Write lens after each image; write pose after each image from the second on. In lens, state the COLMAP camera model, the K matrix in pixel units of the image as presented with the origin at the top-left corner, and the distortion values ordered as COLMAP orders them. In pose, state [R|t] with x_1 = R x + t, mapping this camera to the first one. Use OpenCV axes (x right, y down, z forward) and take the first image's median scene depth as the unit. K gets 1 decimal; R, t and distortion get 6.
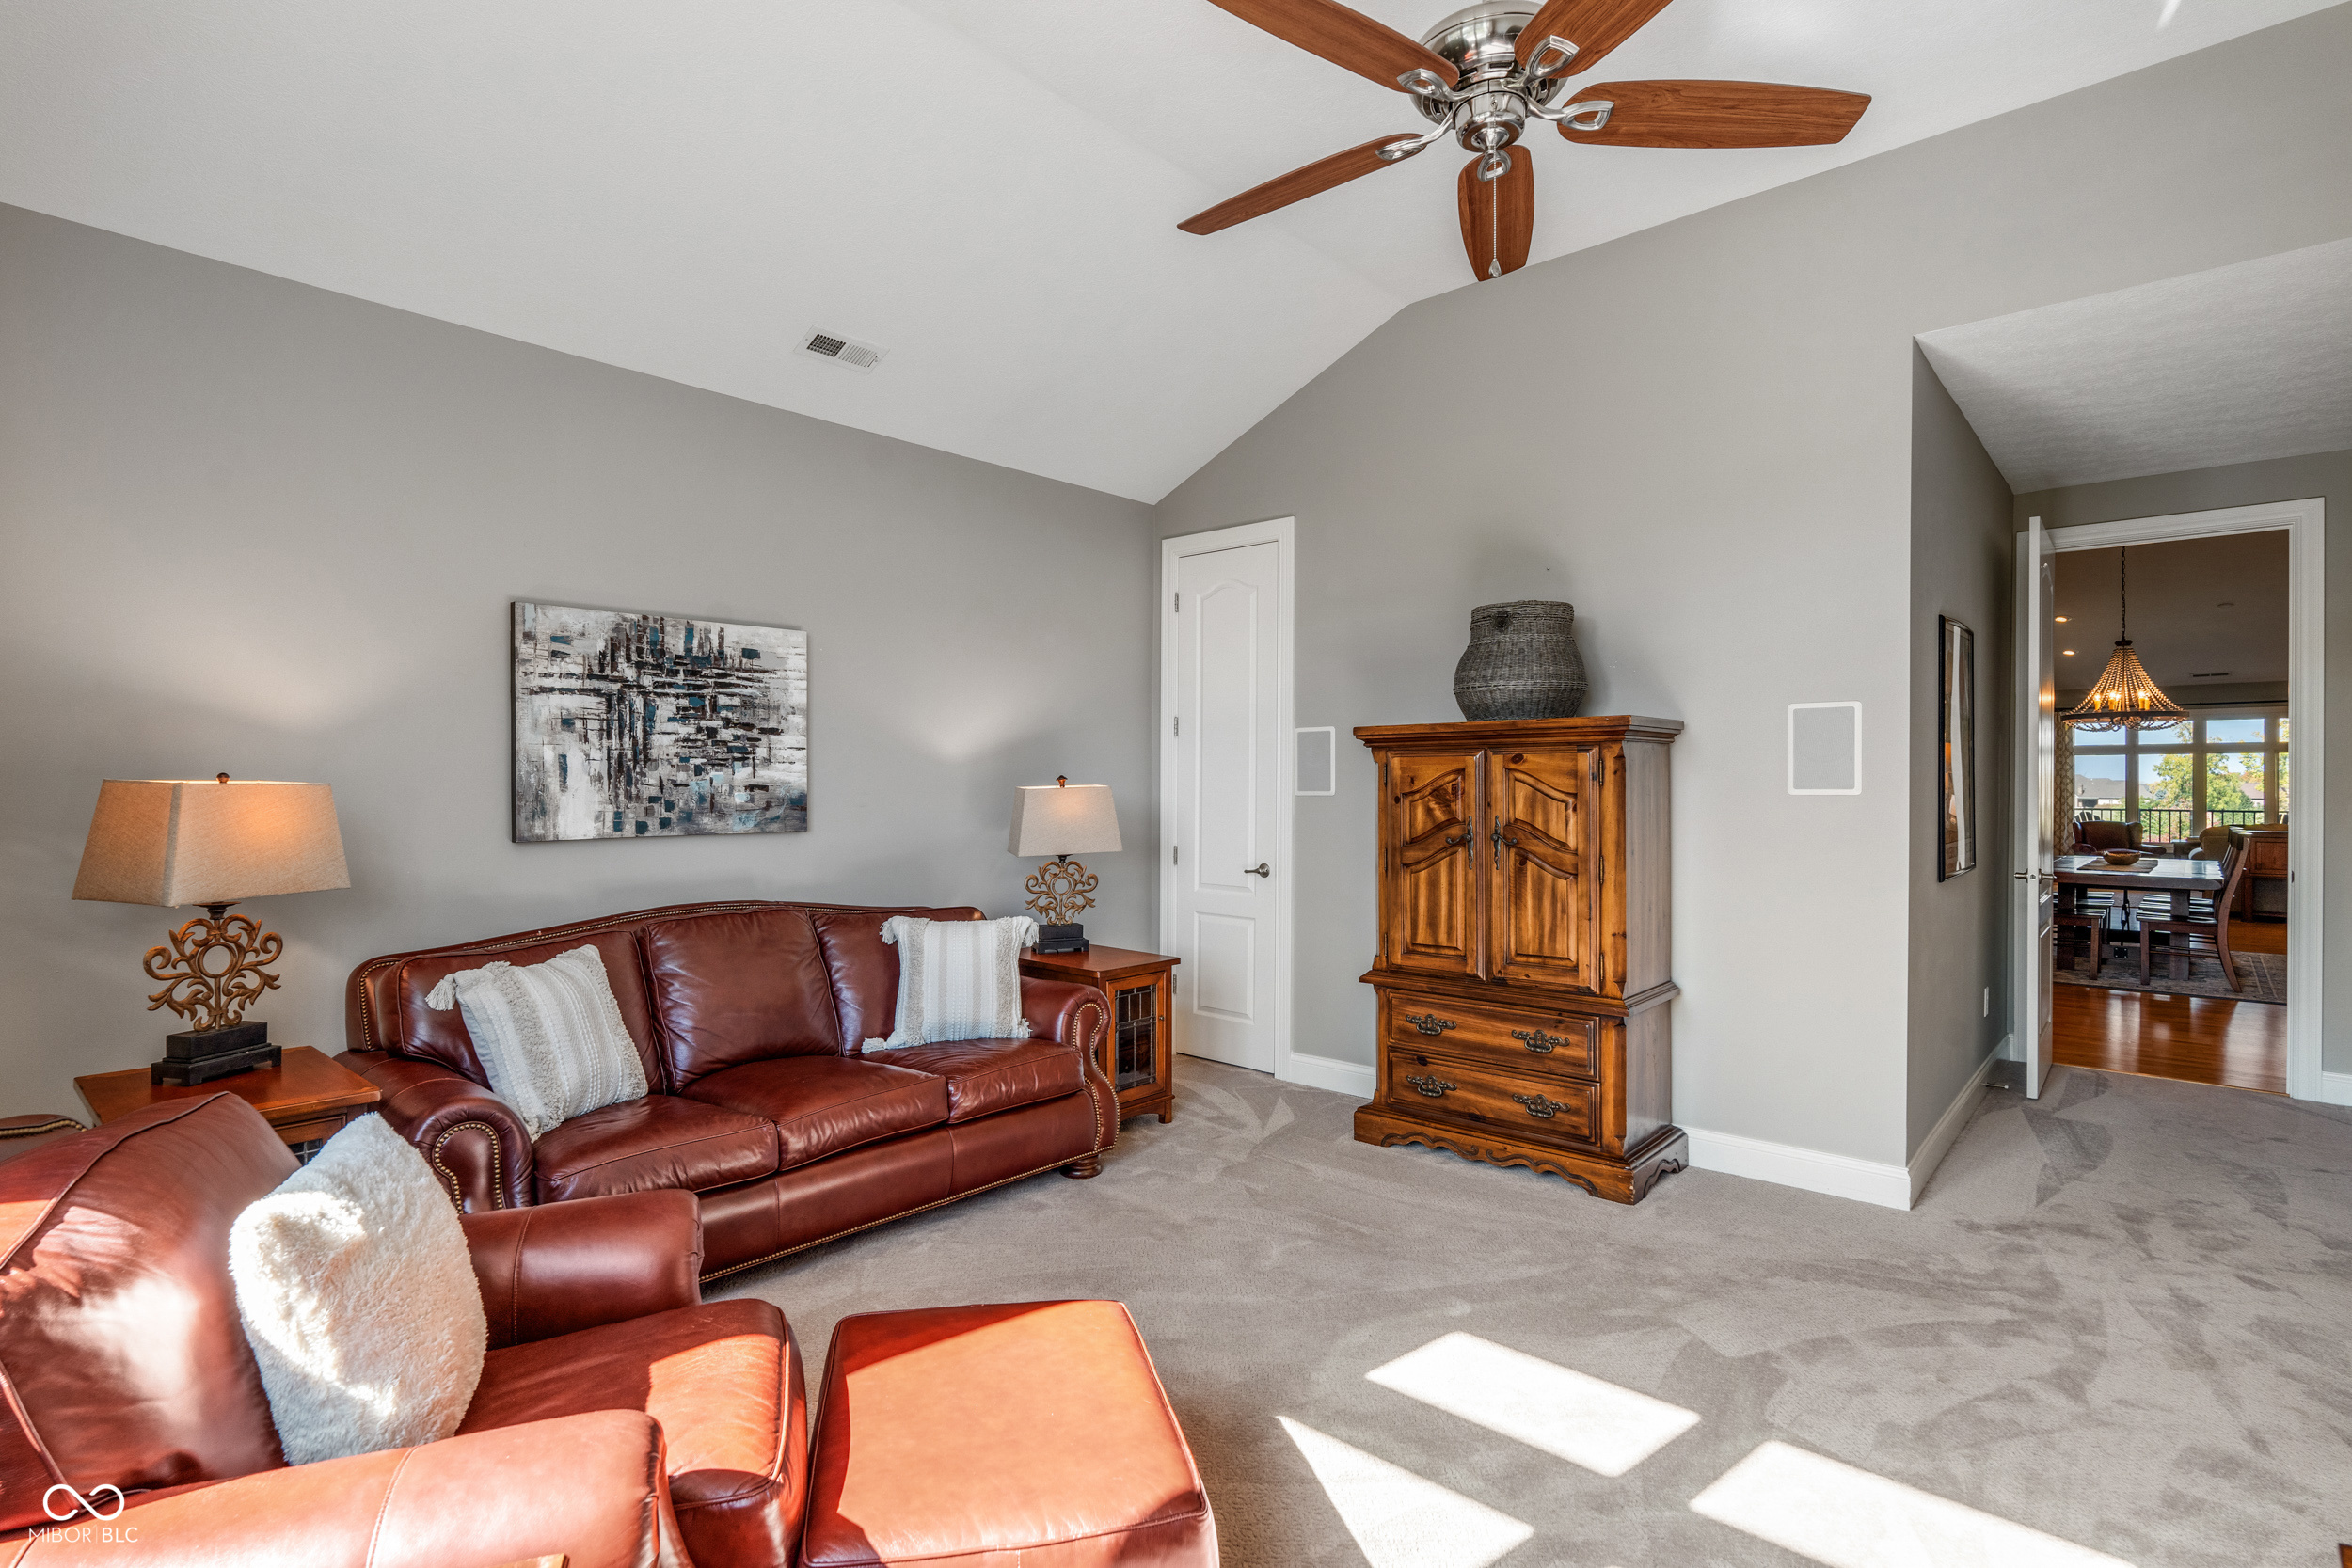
lens RADIAL K [[1154.6, 0, 1172.6], [0, 1154.6, 787.2], [0, 0, 1]] dist [-0.000252, 0.000262]
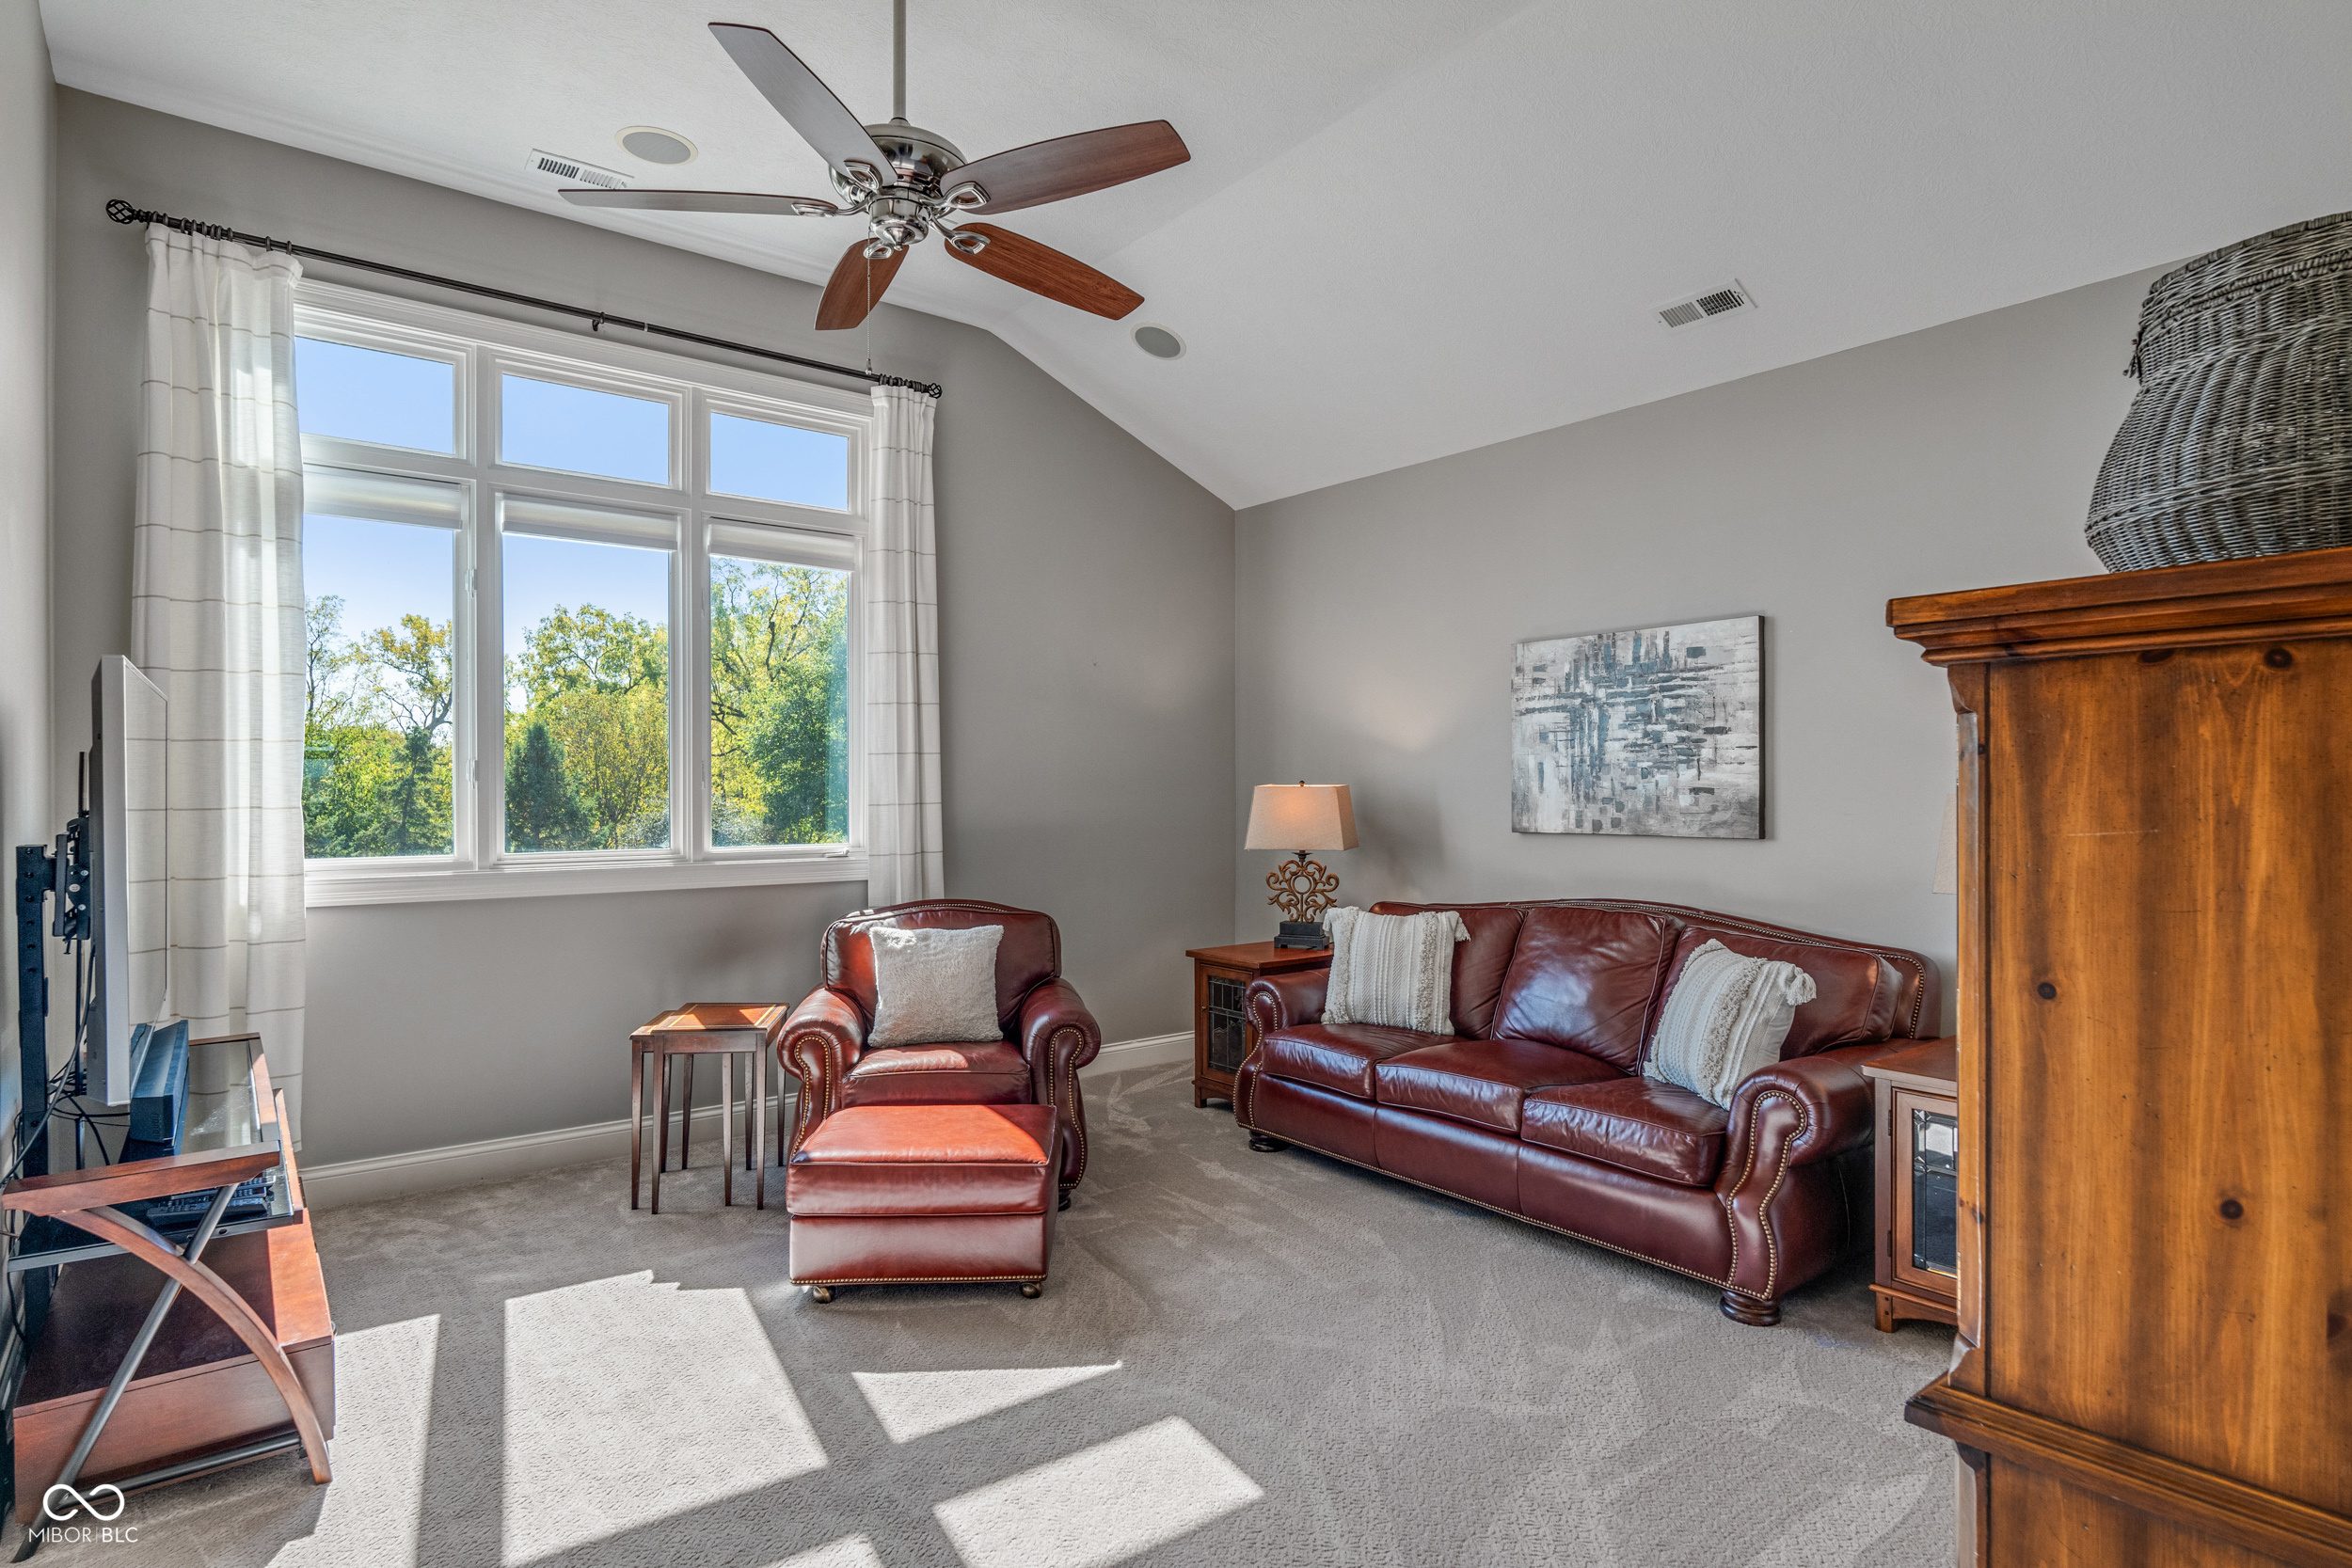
lens RADIAL K [[1233.5, 0, 1175.0], [0, 1233.5, 797.5], [0, 0, 1]] dist [0.003346, 0.000361]
pose [[-0.165481, 0.007253, -0.986186, 0.765567], [-0.003384, 0.999963, 0.007922, -0.000365], [0.986207, 0.004649, -0.165450, 0.779558]]
